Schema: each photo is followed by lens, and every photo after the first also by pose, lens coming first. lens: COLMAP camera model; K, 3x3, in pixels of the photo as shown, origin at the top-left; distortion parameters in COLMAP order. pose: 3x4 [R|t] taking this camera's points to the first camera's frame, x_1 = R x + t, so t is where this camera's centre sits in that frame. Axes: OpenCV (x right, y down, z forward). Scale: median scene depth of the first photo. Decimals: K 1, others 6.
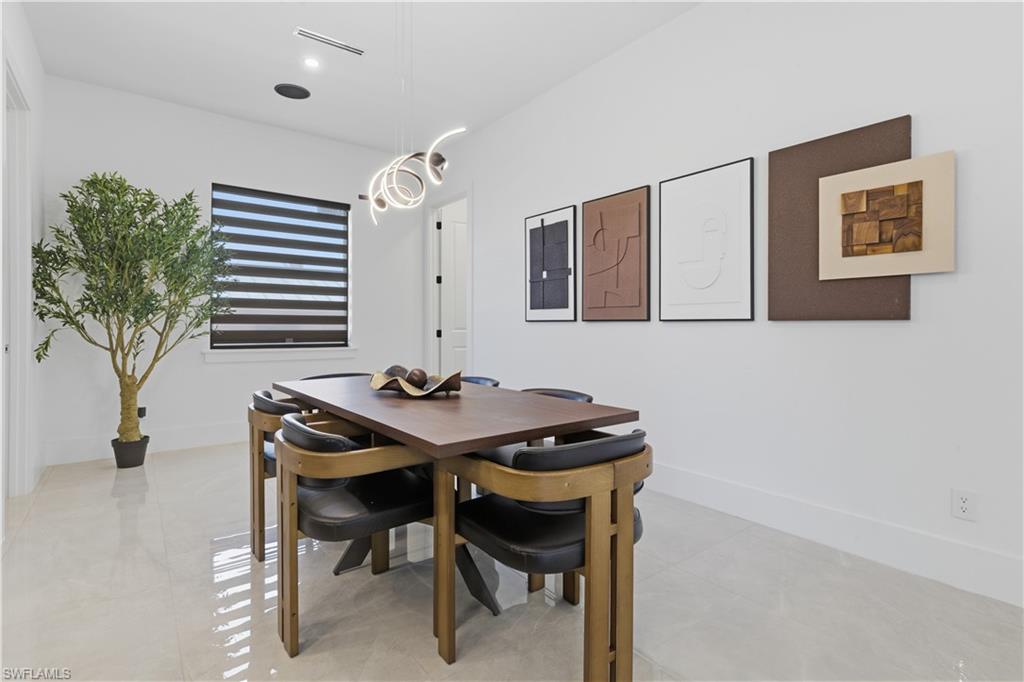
lens RADIAL K [[488.2, 0, 511.6], [0, 488.2, 328.0], [0, 0, 1]] dist [0.000176, 0.000010]
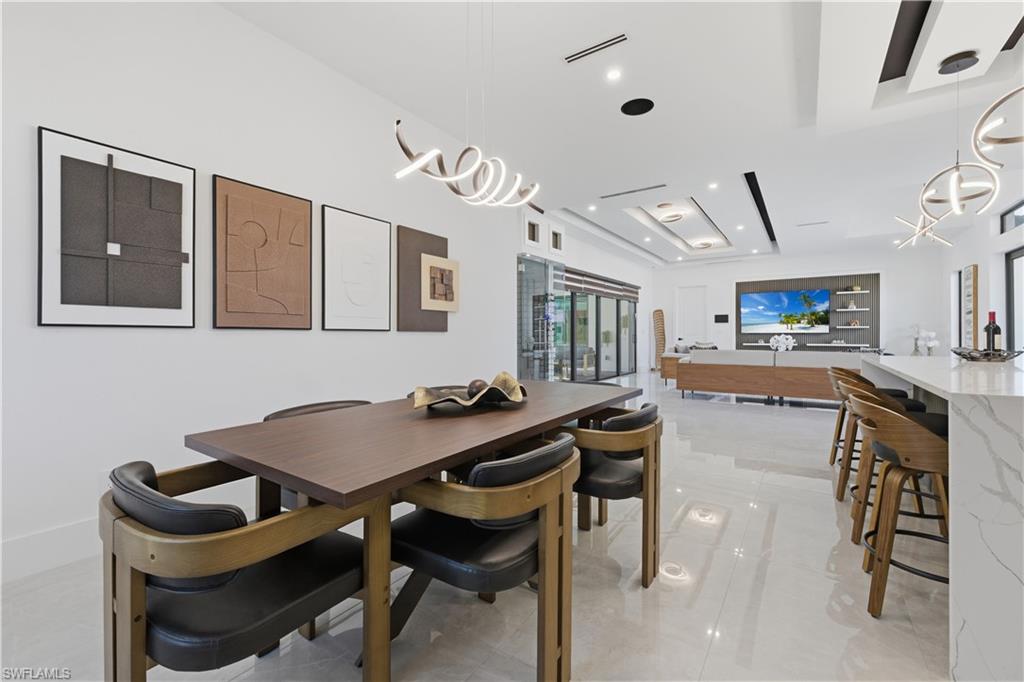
lens RADIAL K [[429.2, 0, 513.7], [0, 429.2, 336.7], [0, 0, 1]] dist [0.000161, -0.000042]
pose [[-0.308144, -0.007511, 0.951310, -0.631671], [0.000109, 0.999969, 0.007930, -0.005699], [-0.951340, 0.002547, -0.308133, 0.742663]]
